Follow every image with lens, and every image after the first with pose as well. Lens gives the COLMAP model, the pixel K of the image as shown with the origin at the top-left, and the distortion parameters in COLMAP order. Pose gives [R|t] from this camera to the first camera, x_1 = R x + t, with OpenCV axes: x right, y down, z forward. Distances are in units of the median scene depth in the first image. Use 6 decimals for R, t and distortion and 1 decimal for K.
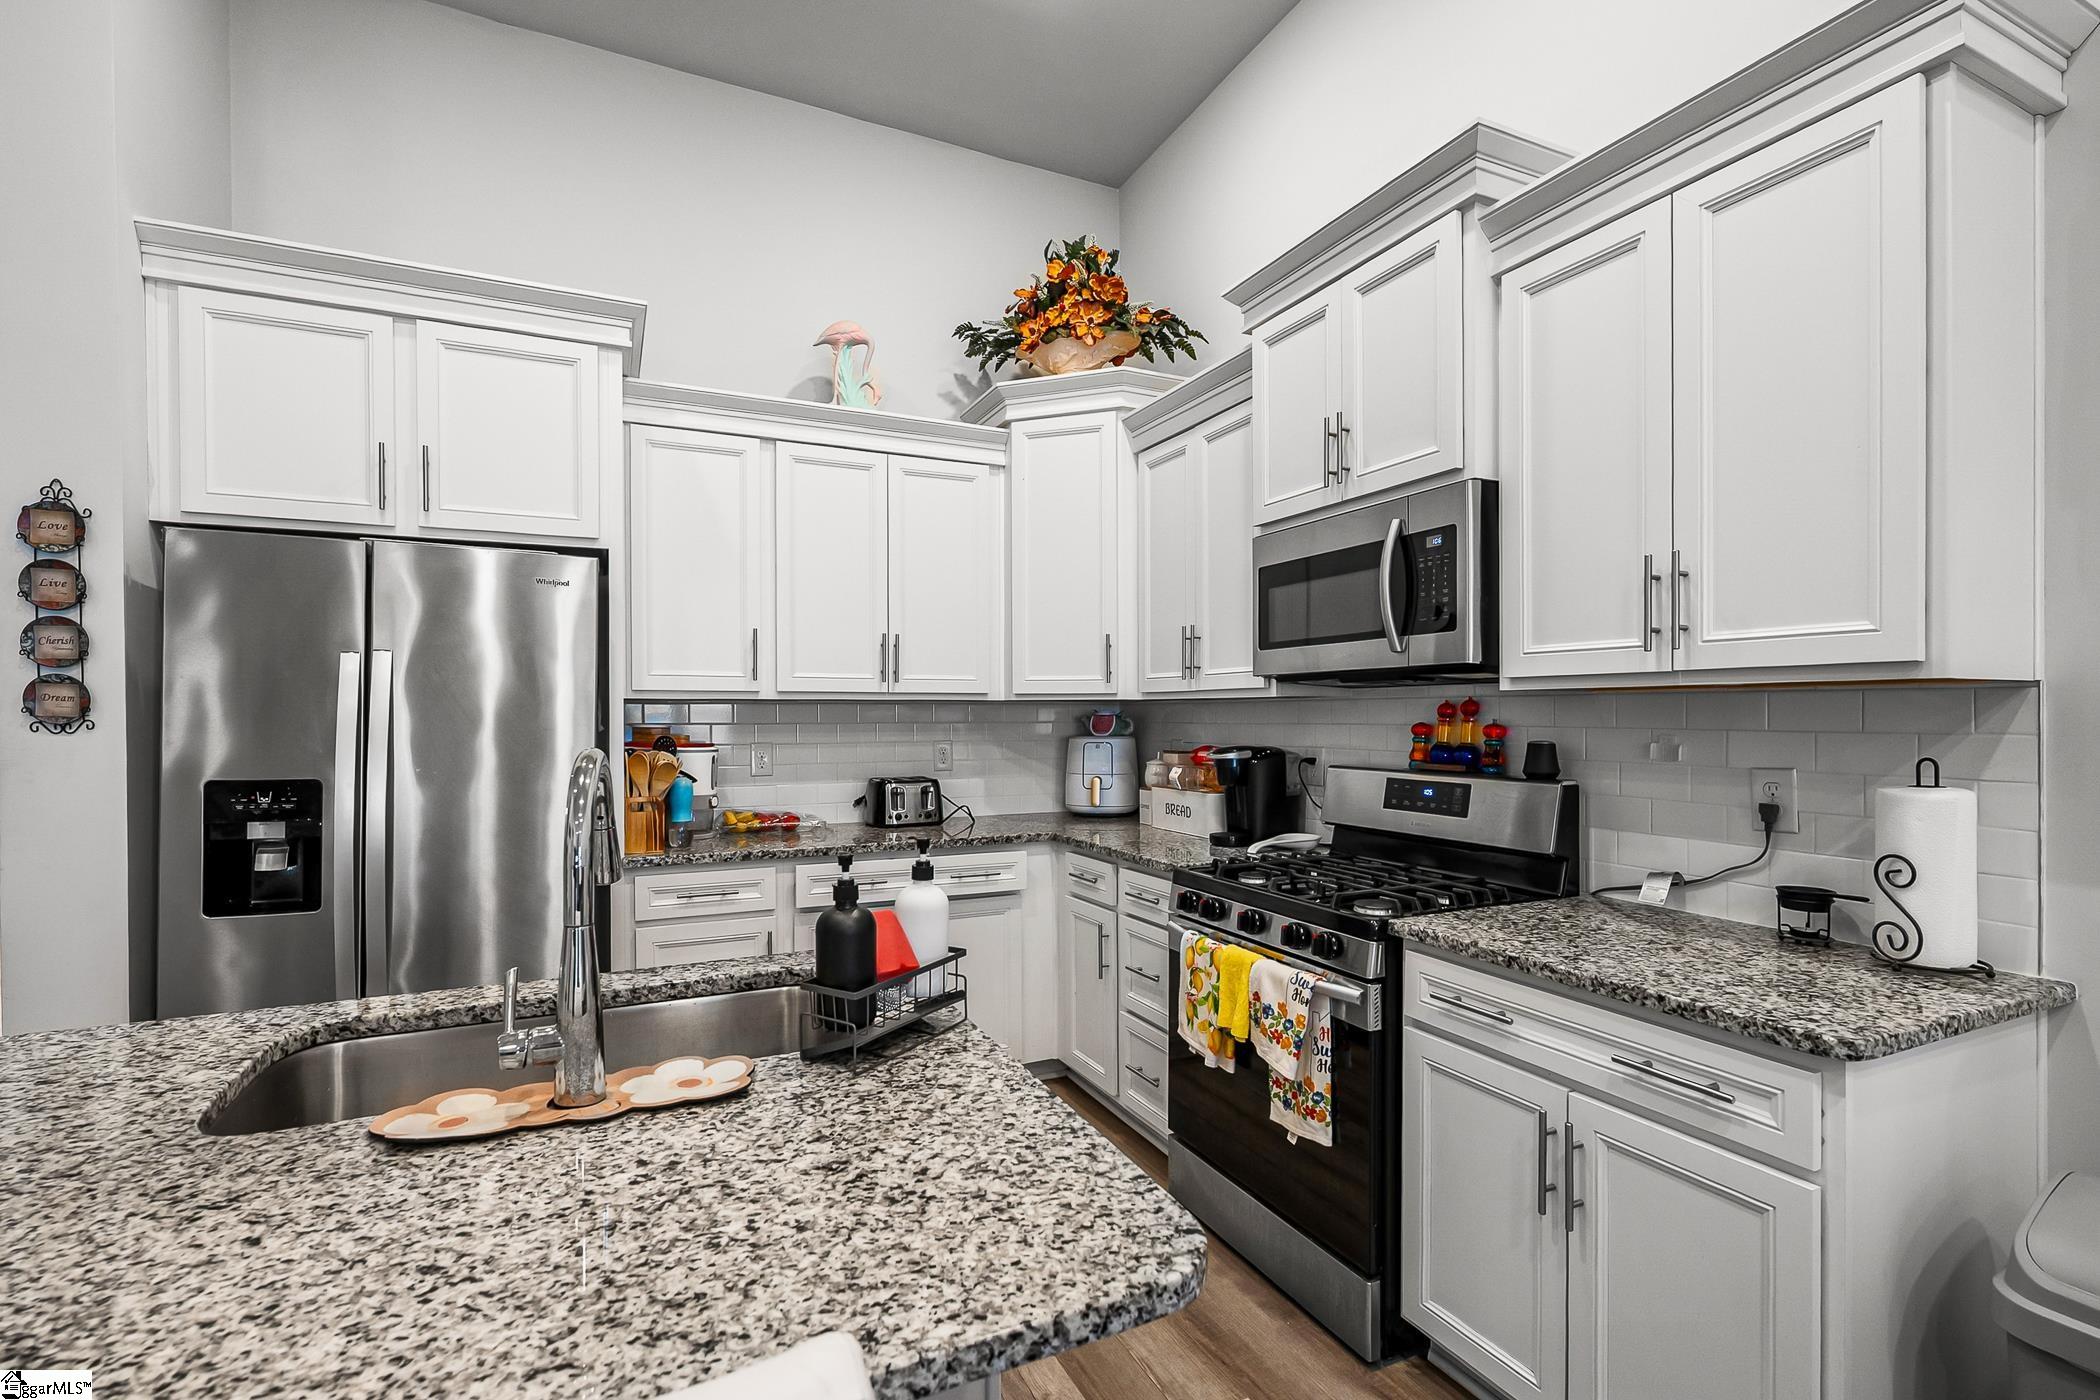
lens RADIAL K [[939.9, 0, 1047.4], [0, 939.9, 719.7], [0, 0, 1]] dist [-0.000335, 0.000341]
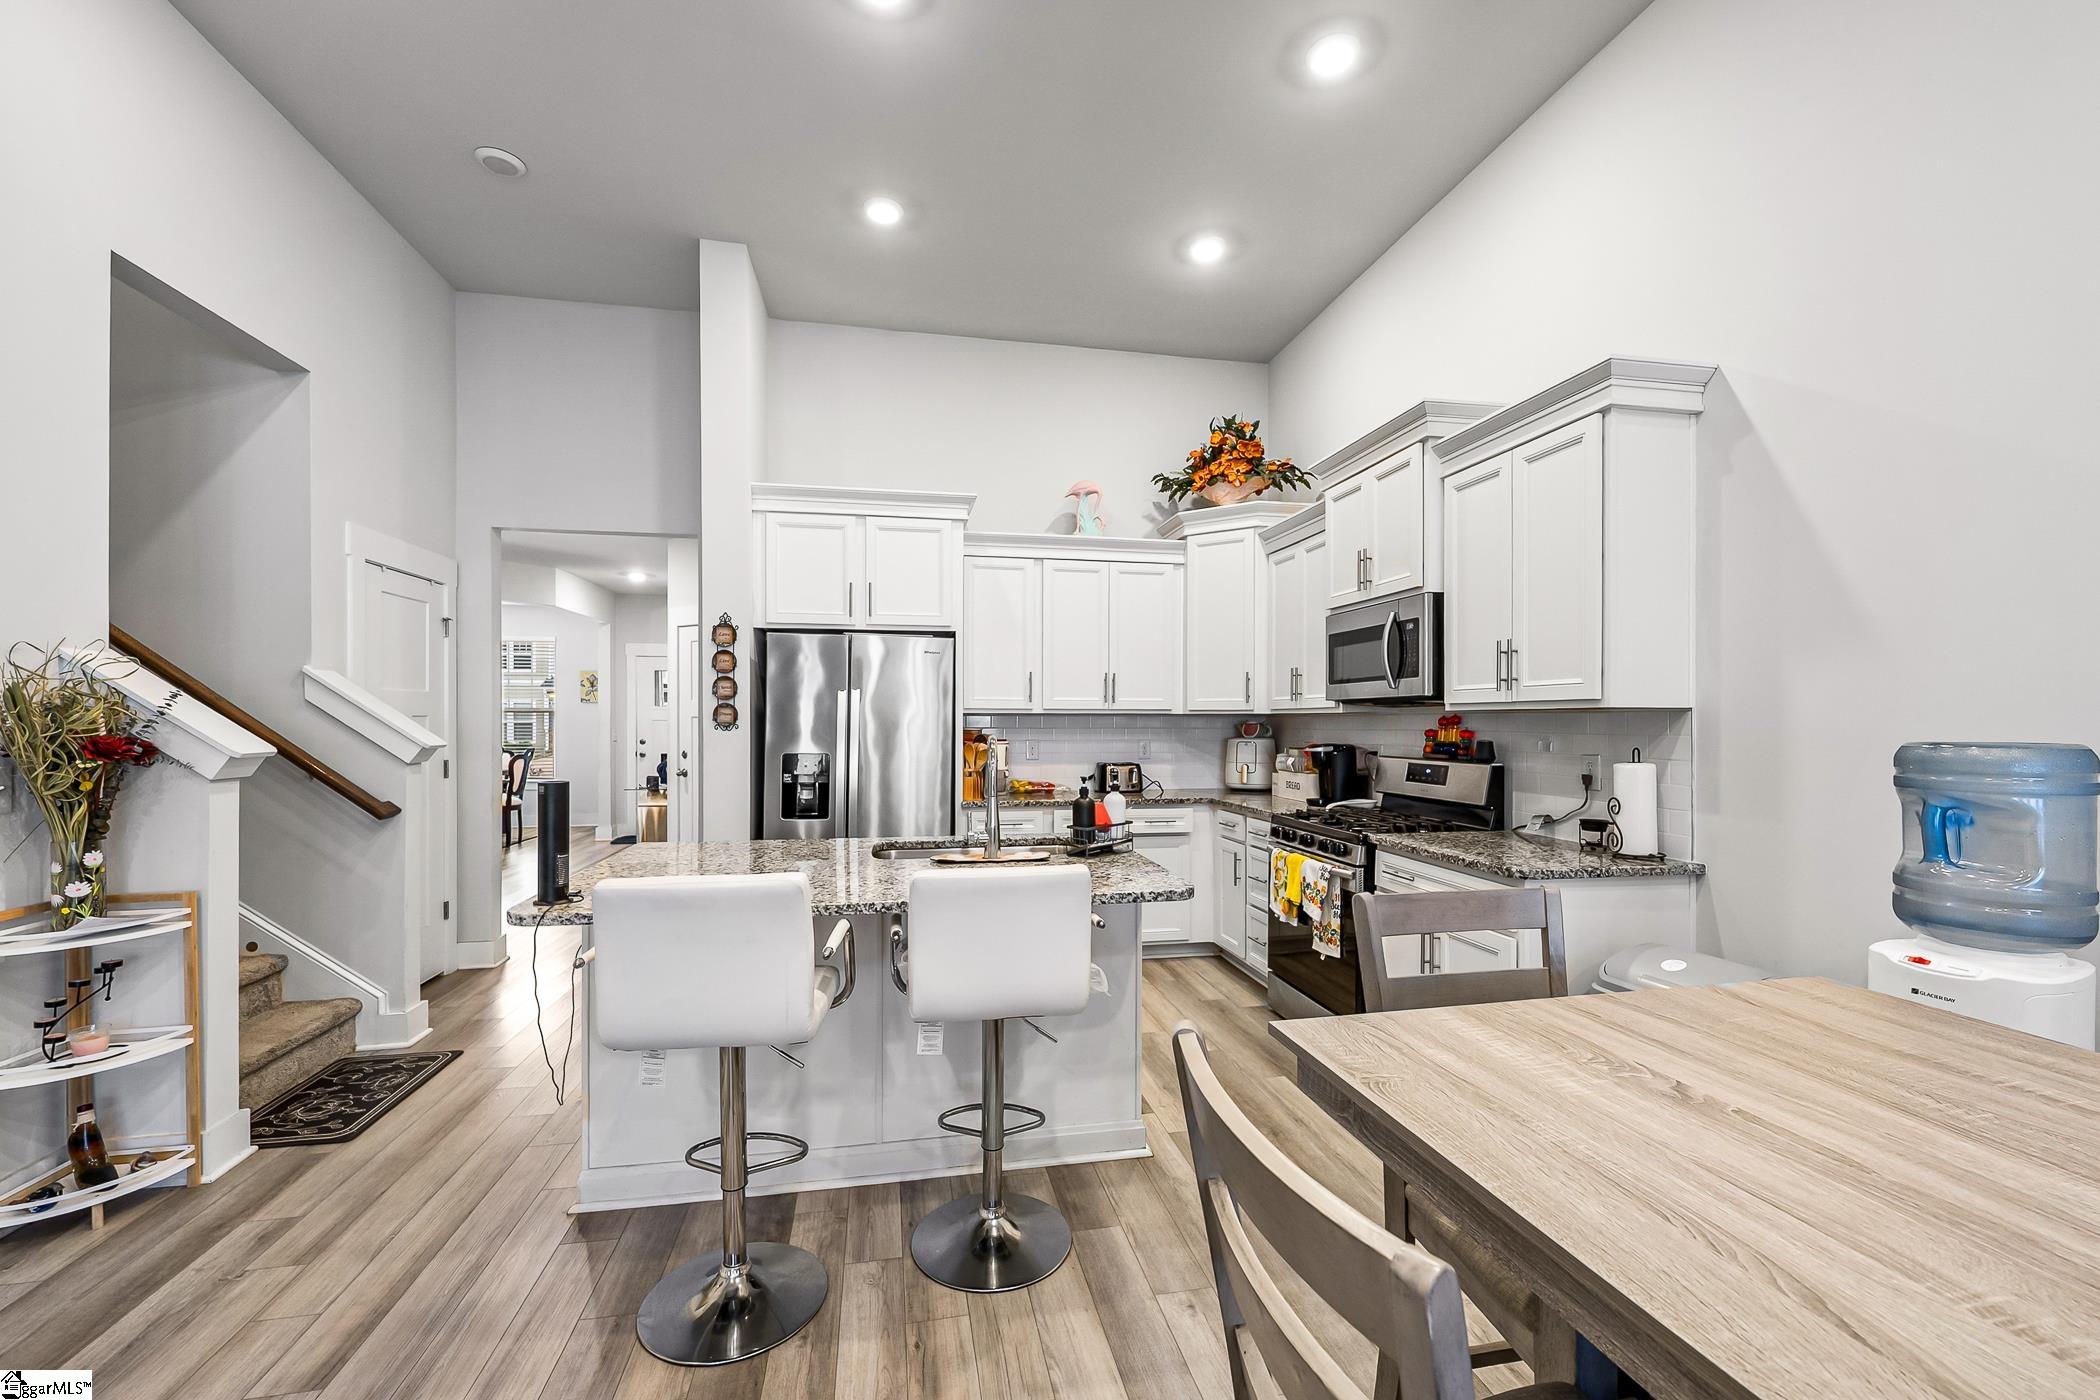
lens RADIAL K [[846.4, 0, 1054.2], [0, 846.4, 725.2], [0, 0, 1]] dist [-0.000348, -0.000008]
pose [[0.970349, 0.004655, -0.241663, 0.130333], [-0.005135, 0.999986, -0.001355, 0.001788], [0.241653, 0.002556, 0.970359, -0.620703]]
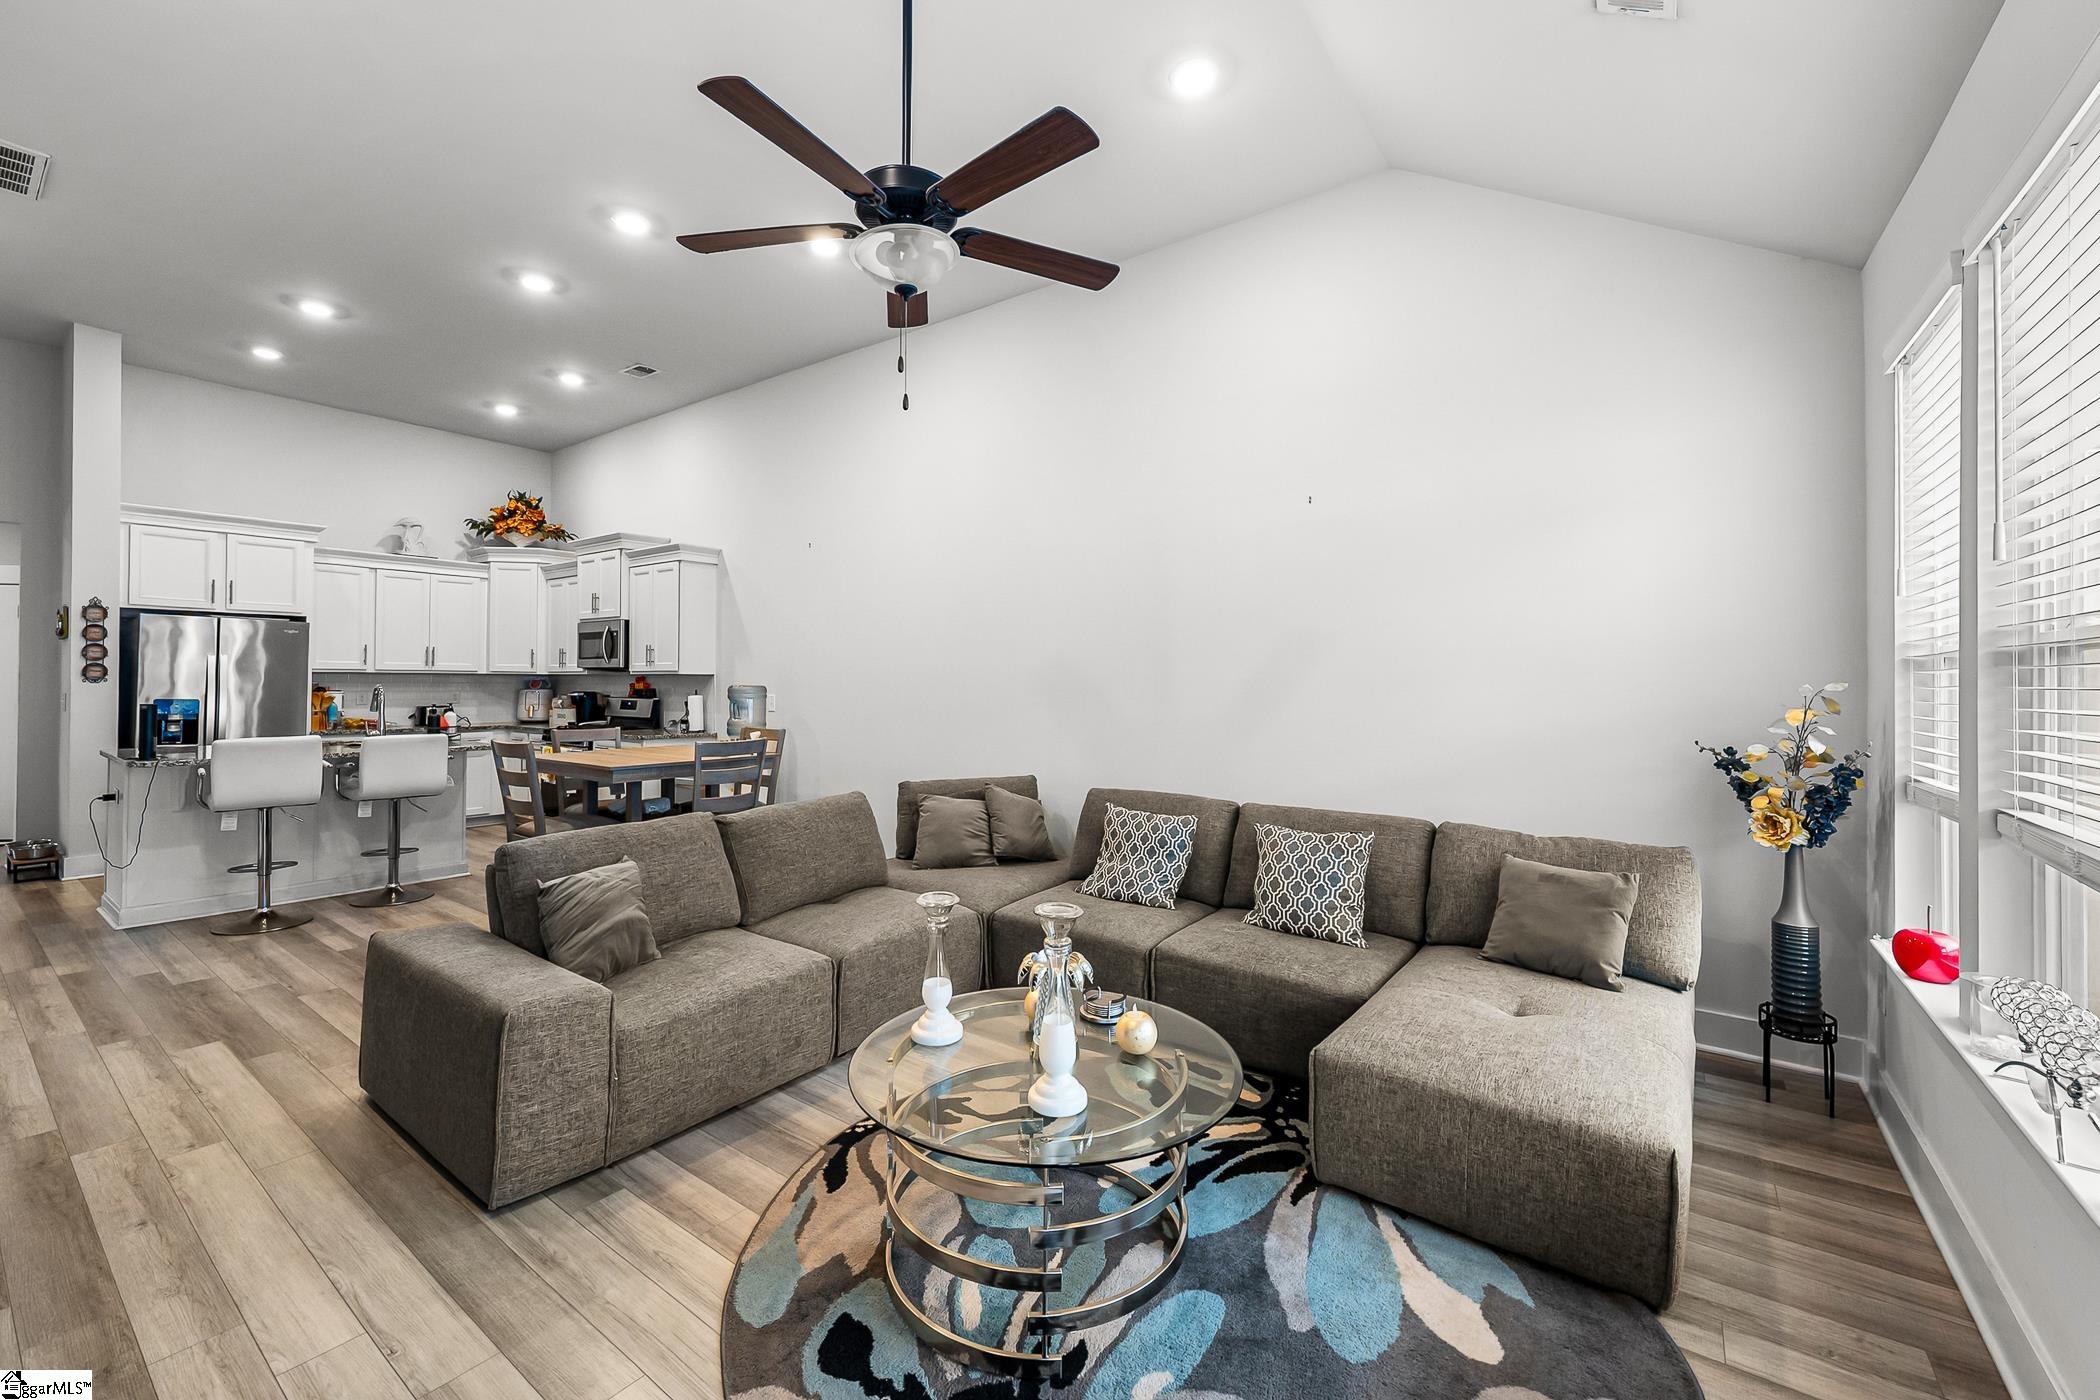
lens RADIAL K [[846.4, 0, 1036.5], [0, 846.4, 675.4], [0, 0, 1]] dist [-0.000348, -0.000008]
pose [[0.881967, 0.011178, 0.471179, 0.270665], [-0.004303, 0.999868, -0.015665, 0.018015], [-0.471292, 0.011789, 0.881898, -2.430458]]
